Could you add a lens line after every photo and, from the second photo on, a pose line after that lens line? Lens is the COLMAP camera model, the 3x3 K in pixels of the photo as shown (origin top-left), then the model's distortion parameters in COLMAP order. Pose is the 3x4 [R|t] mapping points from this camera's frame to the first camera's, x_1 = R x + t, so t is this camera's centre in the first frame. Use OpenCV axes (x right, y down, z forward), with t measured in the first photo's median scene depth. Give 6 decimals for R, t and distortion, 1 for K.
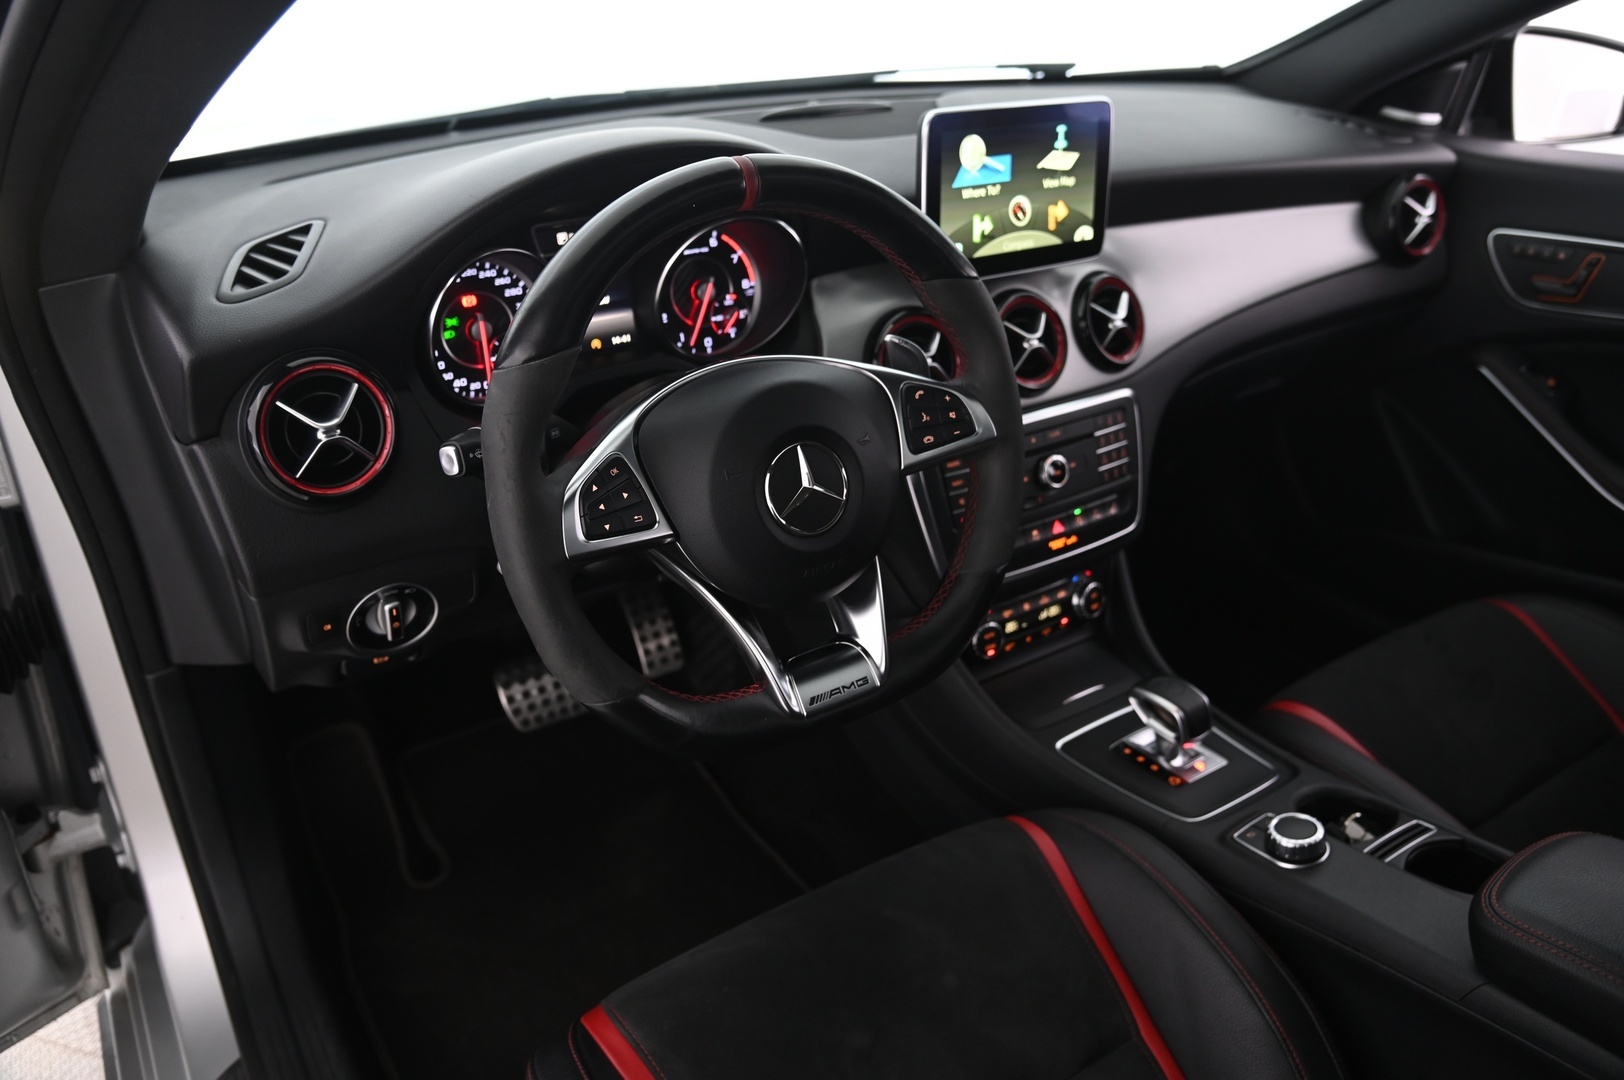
lens RADIAL K [[1190.3, 0, 812.0], [0, 1190.3, 540.0], [0, 0, 1]] dist [-0.078917, 0.000834]
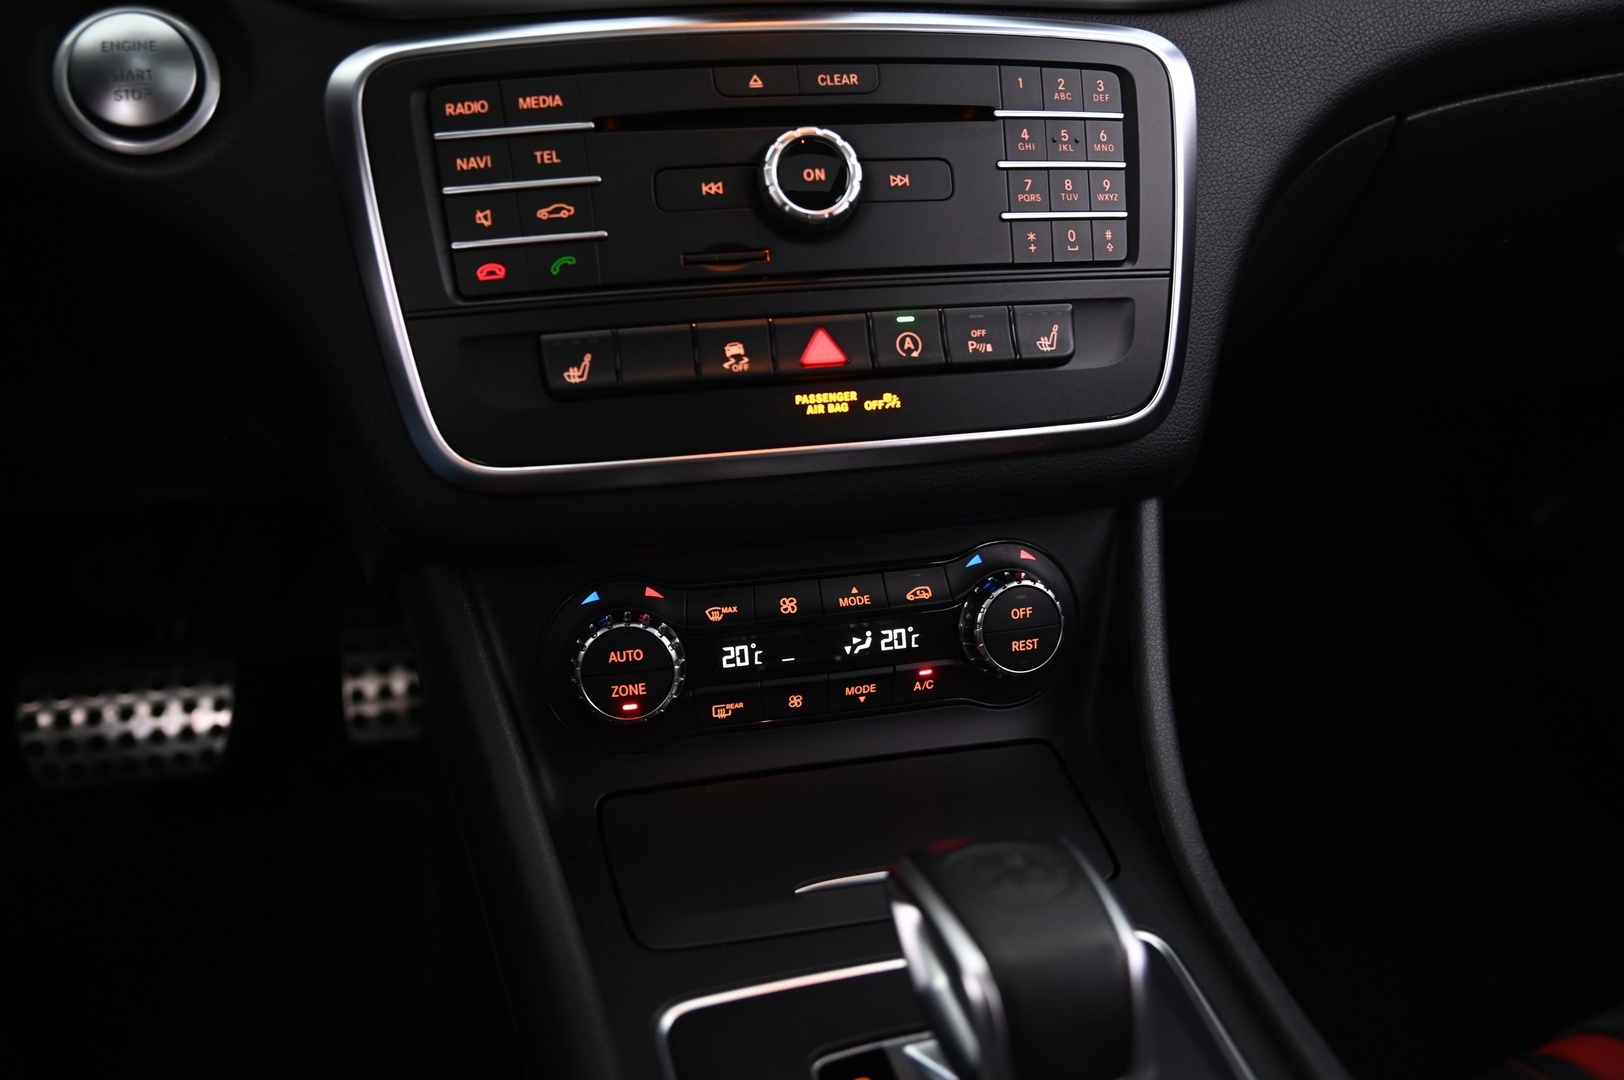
lens RADIAL K [[1279.1, 0, 811.4], [0, 1279.1, 512.0], [0, 0, 1]] dist [-0.030167, 0.004615]
pose [[0.934370, 0.081851, -0.346776, 0.352111], [-0.138653, 0.980069, -0.142264, 0.091403], [0.328220, 0.181009, 0.927096, 0.709746]]
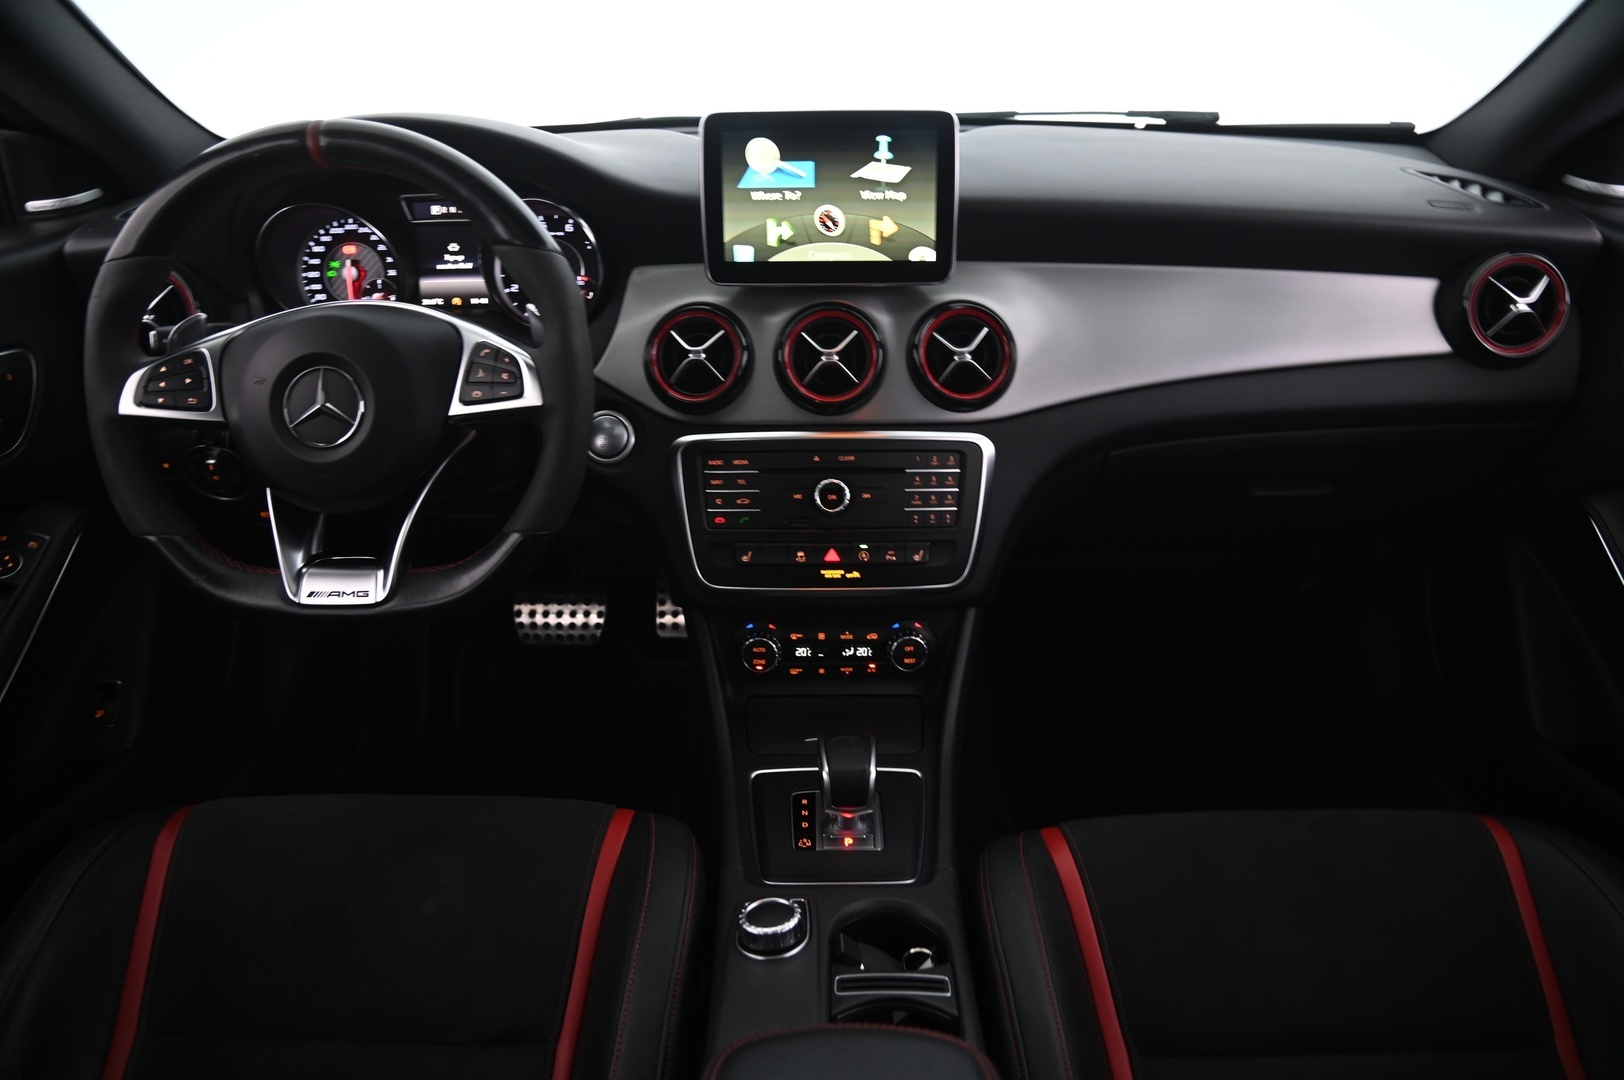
lens RADIAL K [[1054.3, 0, 813.7], [0, 1054.3, 505.0], [0, 0, 1]] dist [-0.075834, 0.001772]
pose [[0.837707, 0.201390, -0.507631, 0.646821], [-0.242703, 0.969974, -0.015703, -0.034605], [0.489226, 0.136358, 0.861431, 0.279919]]
